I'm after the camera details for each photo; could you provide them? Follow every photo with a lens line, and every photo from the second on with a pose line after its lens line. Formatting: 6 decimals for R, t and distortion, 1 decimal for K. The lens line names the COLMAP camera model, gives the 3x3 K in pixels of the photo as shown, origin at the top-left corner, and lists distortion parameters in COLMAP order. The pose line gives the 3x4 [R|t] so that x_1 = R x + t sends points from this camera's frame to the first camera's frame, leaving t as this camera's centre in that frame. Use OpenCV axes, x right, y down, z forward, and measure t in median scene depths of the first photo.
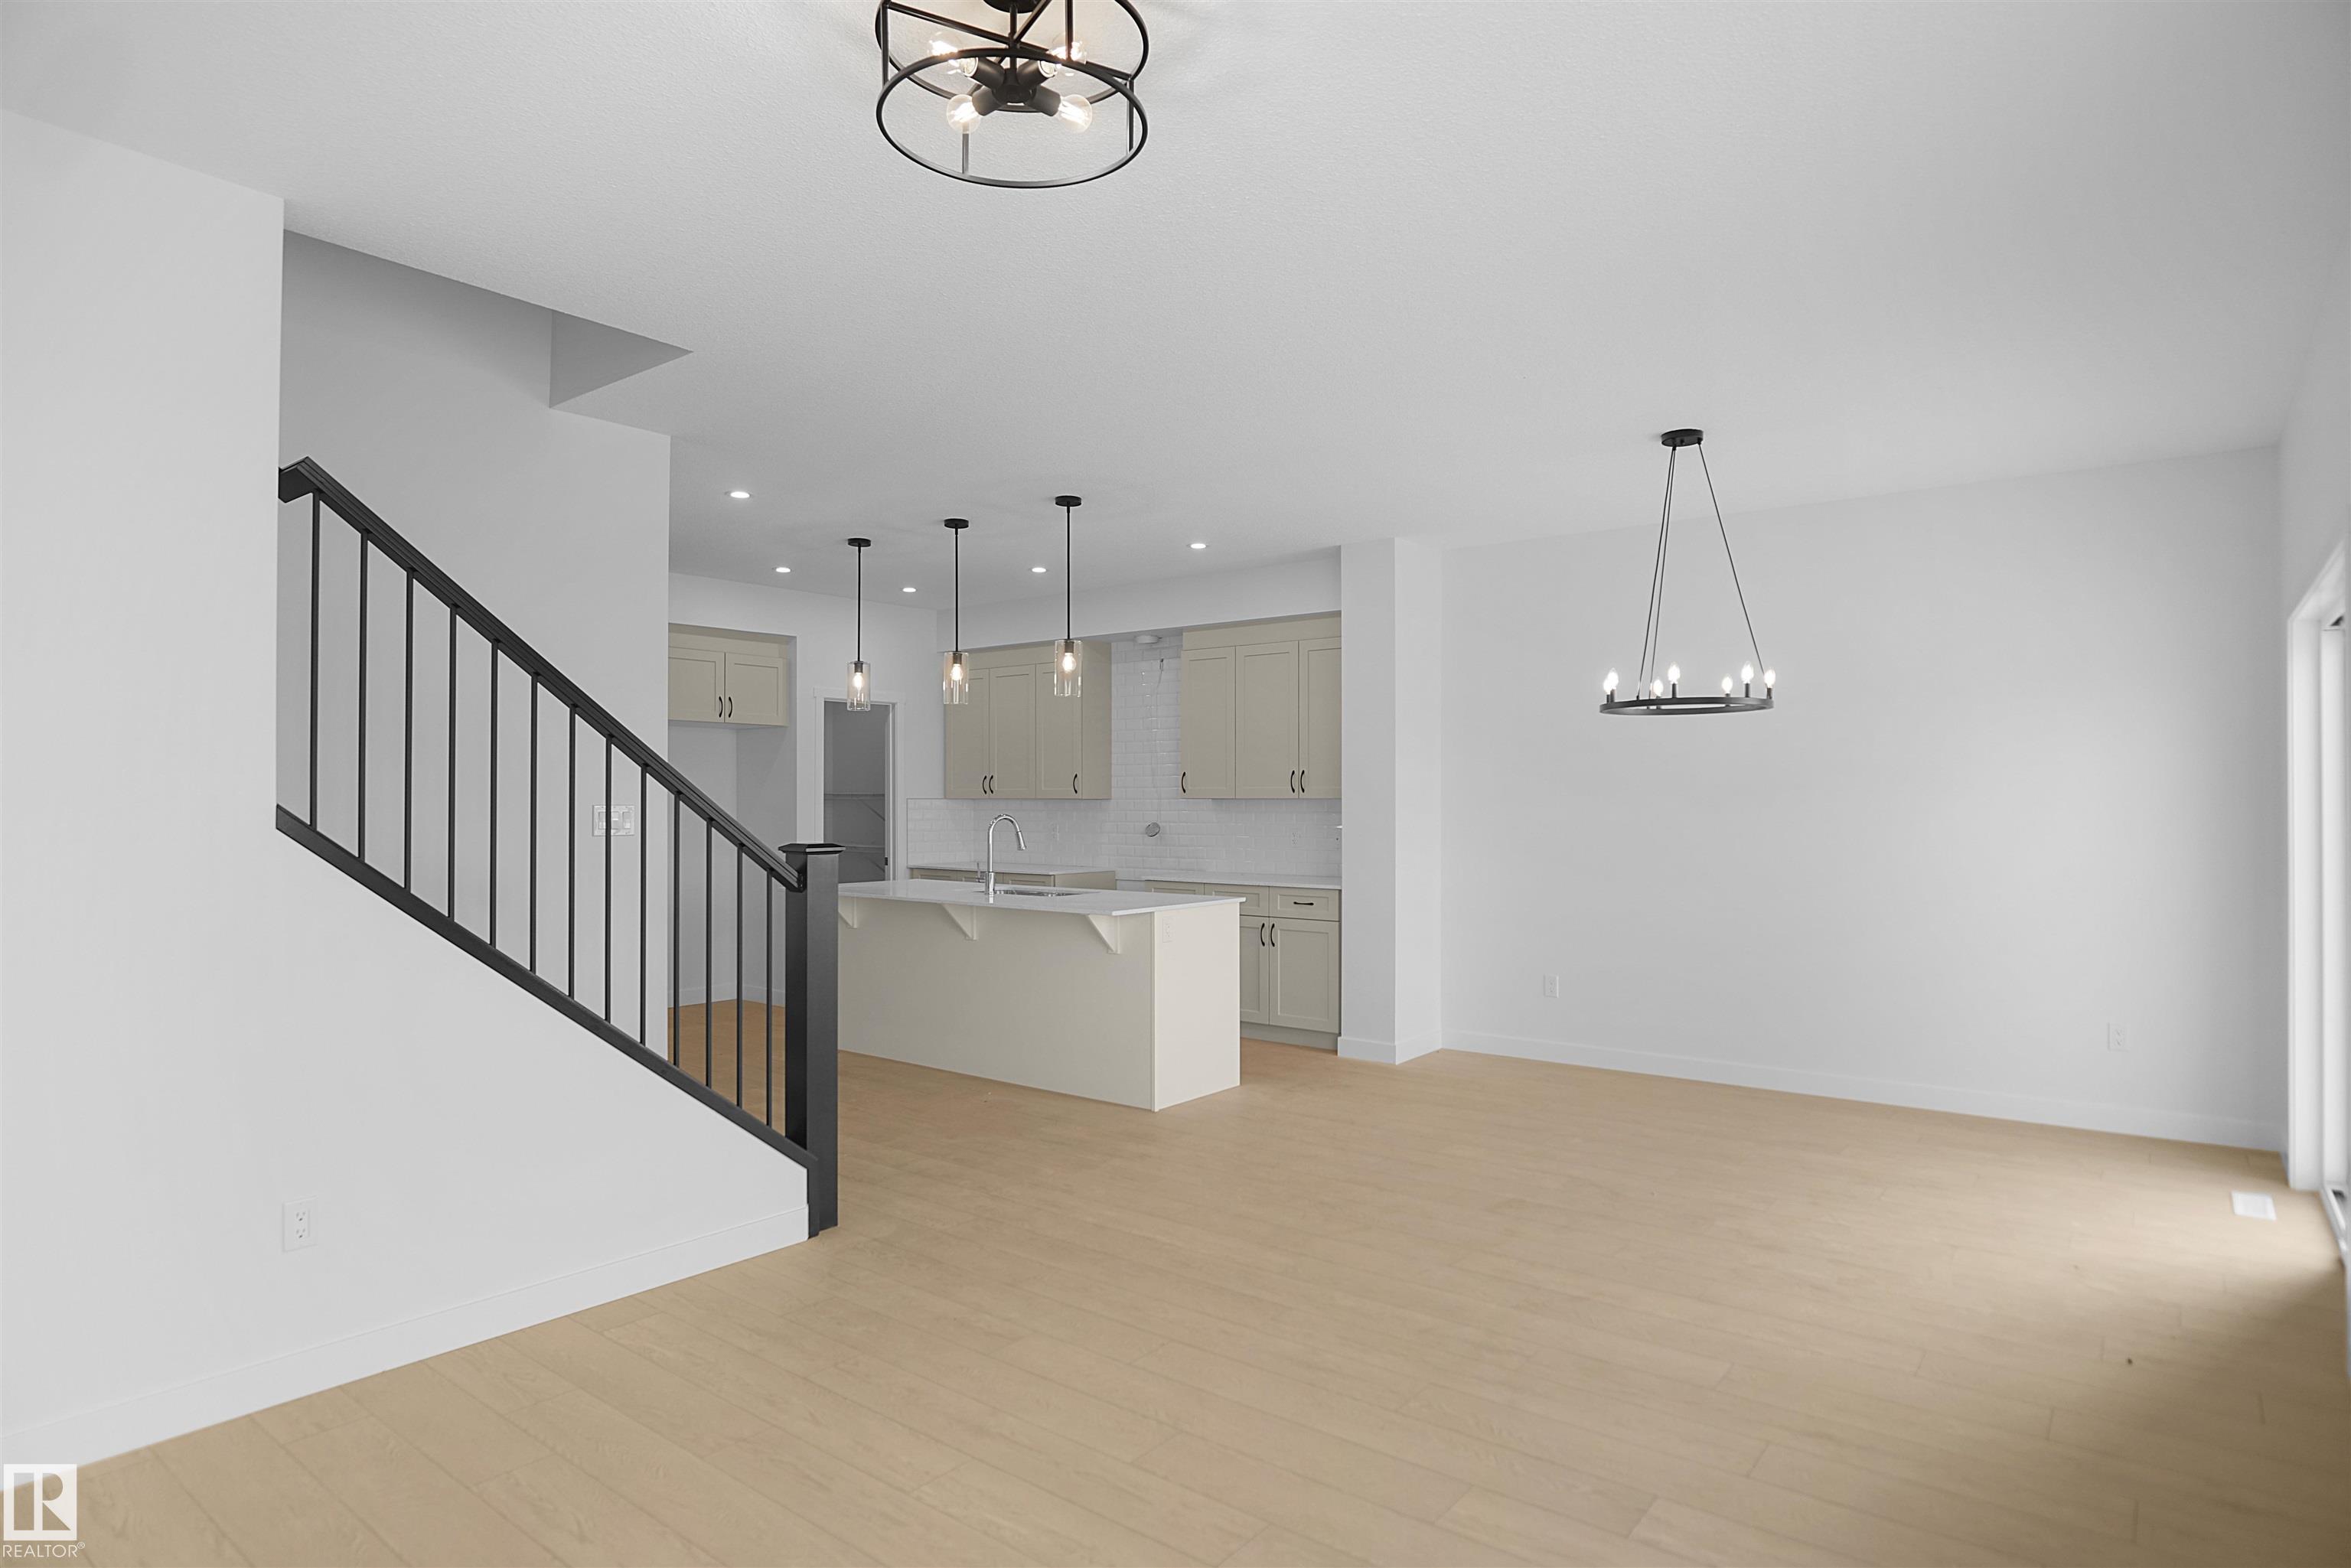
lens RADIAL K [[1272.5, 0, 1180.4], [0, 1272.5, 782.6], [0, 0, 1]] dist [-0.020709, 0.000607]
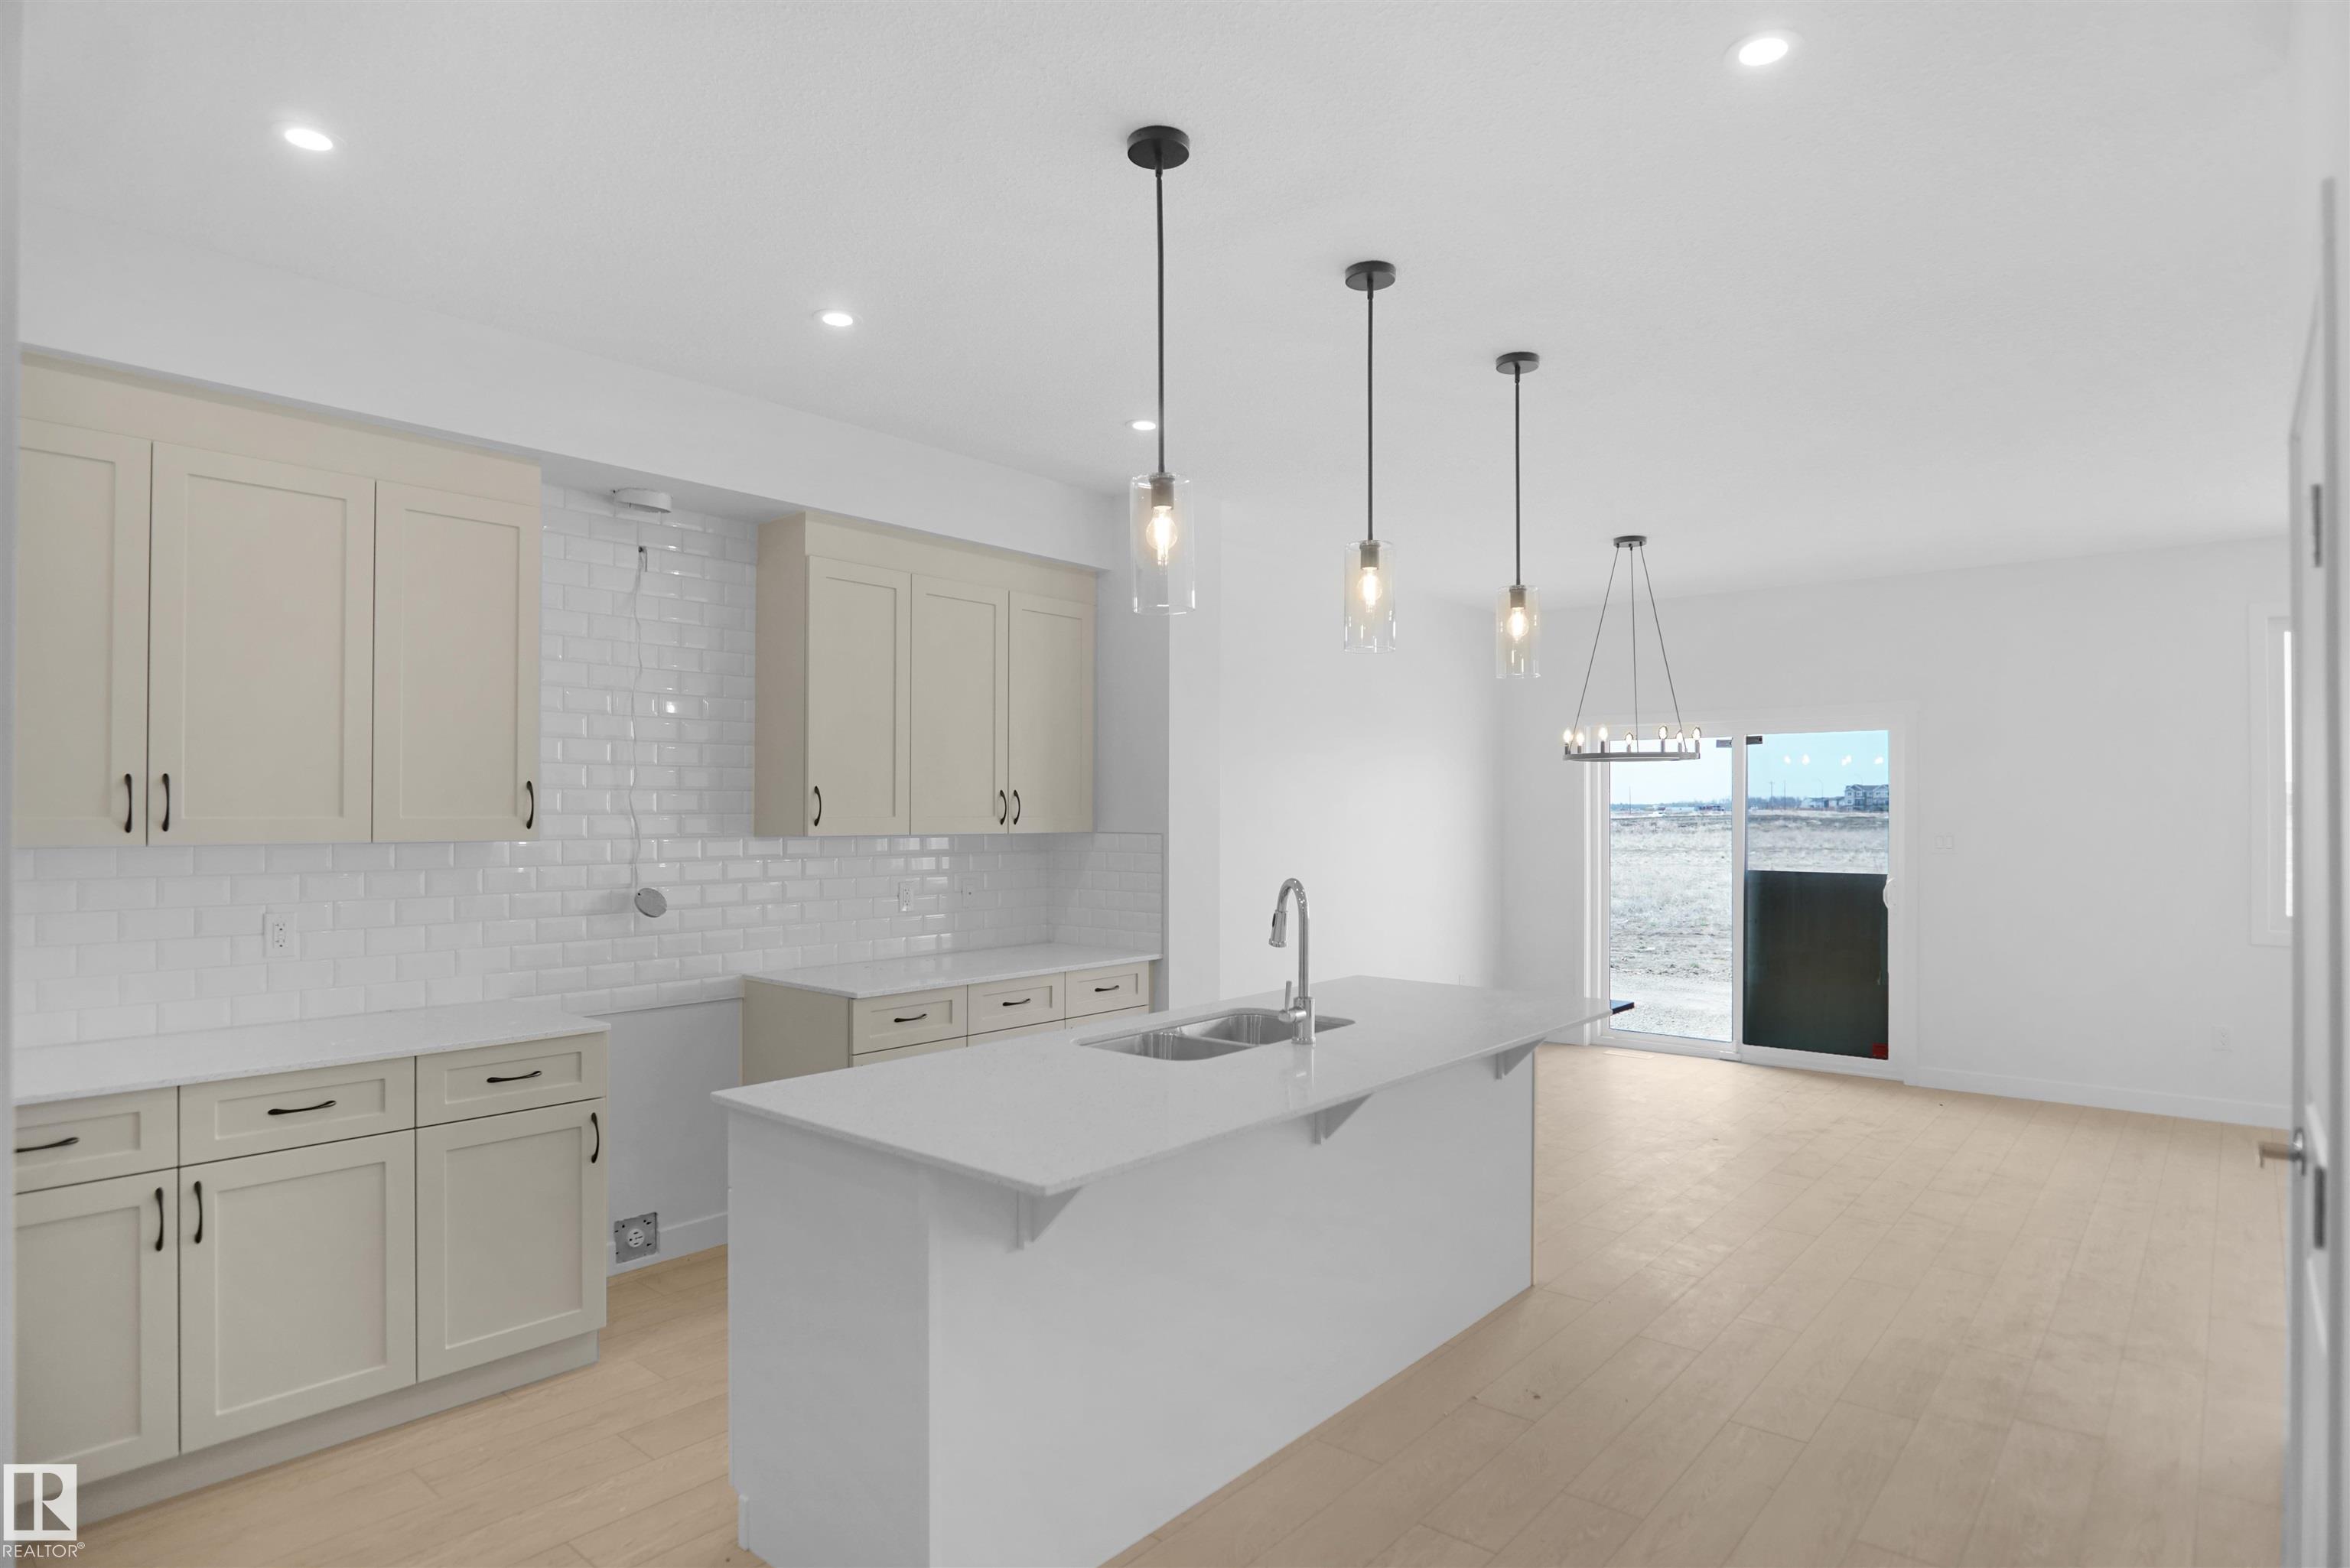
lens RADIAL K [[1268.9, 0, 1194.6], [0, 1268.9, 813.4], [0, 0, 1]] dist [-0.027069, 0.000073]
pose [[0.020010, -0.001512, 0.999799, -0.836459], [-0.013168, 0.999912, 0.001776, -0.002343], [-0.999713, -0.013201, 0.019989, 1.366719]]
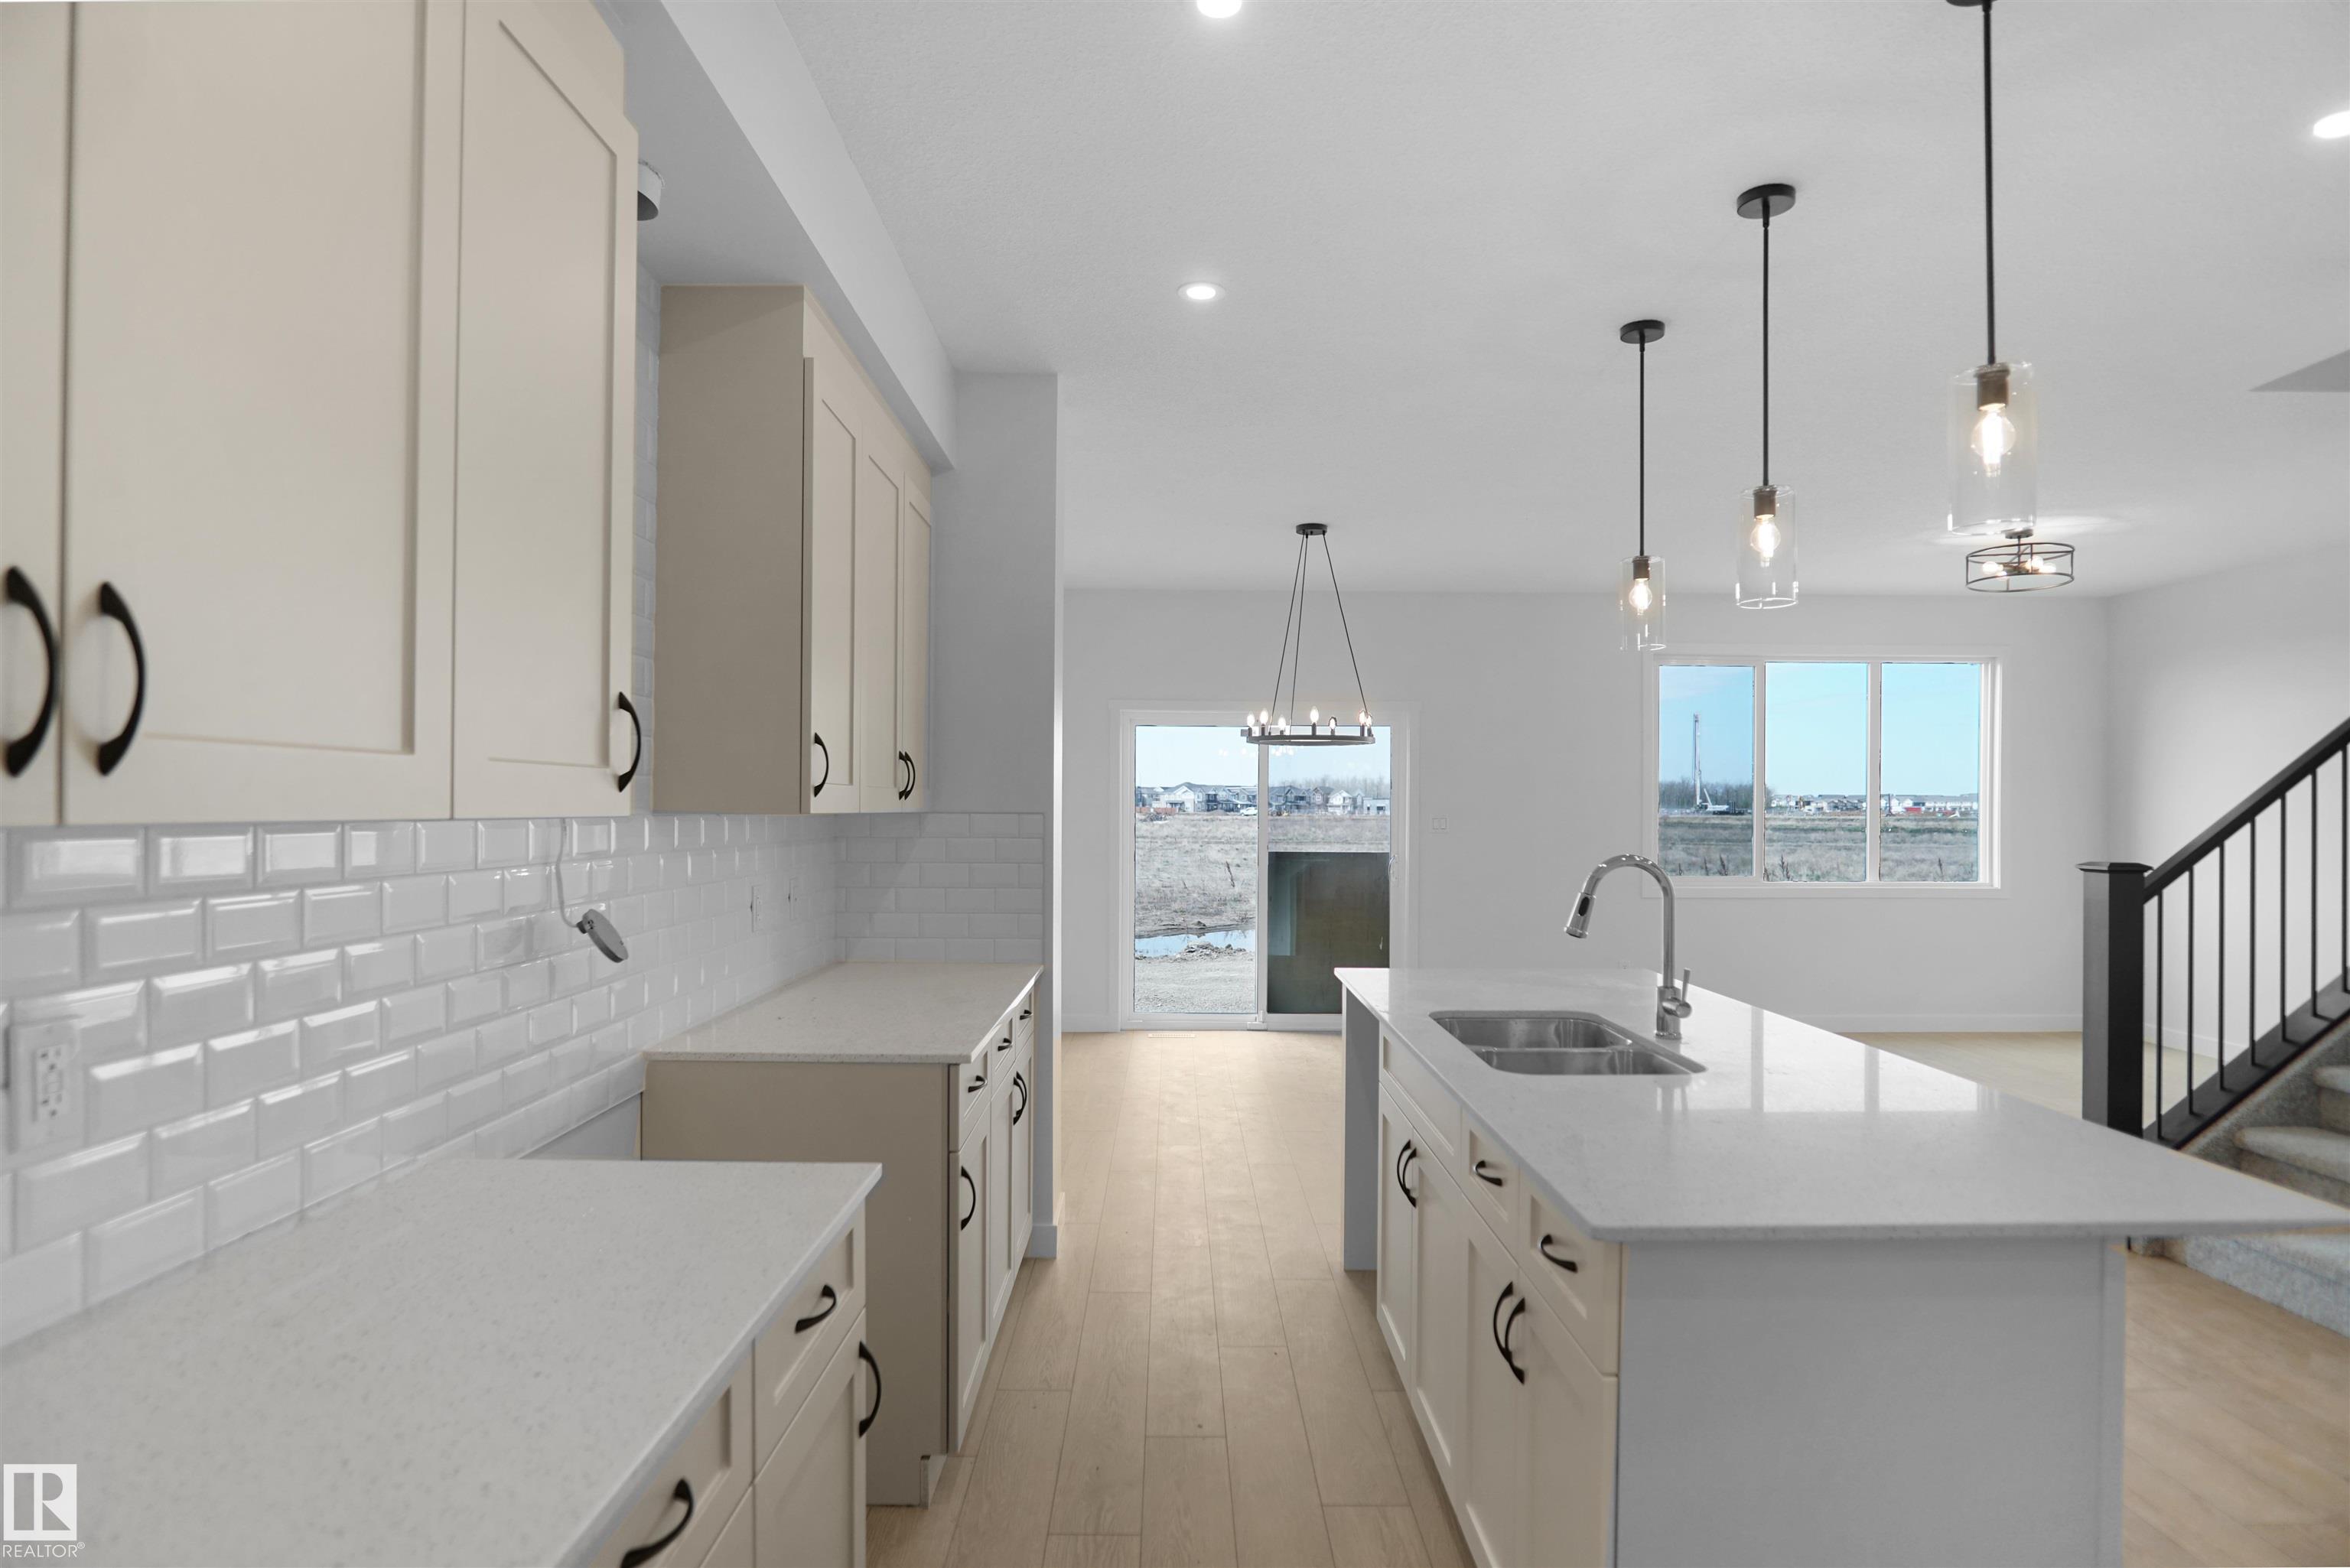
lens RADIAL K [[1262.7, 0, 1179.9], [0, 1262.7, 800.7], [0, 0, 1]] dist [-0.020245, 0.001179]
pose [[-0.626308, 0.001329, 0.779574, -0.500033], [-0.014417, 0.999808, -0.013288, 0.017411], [-0.779442, -0.019562, -0.626169, 1.843978]]
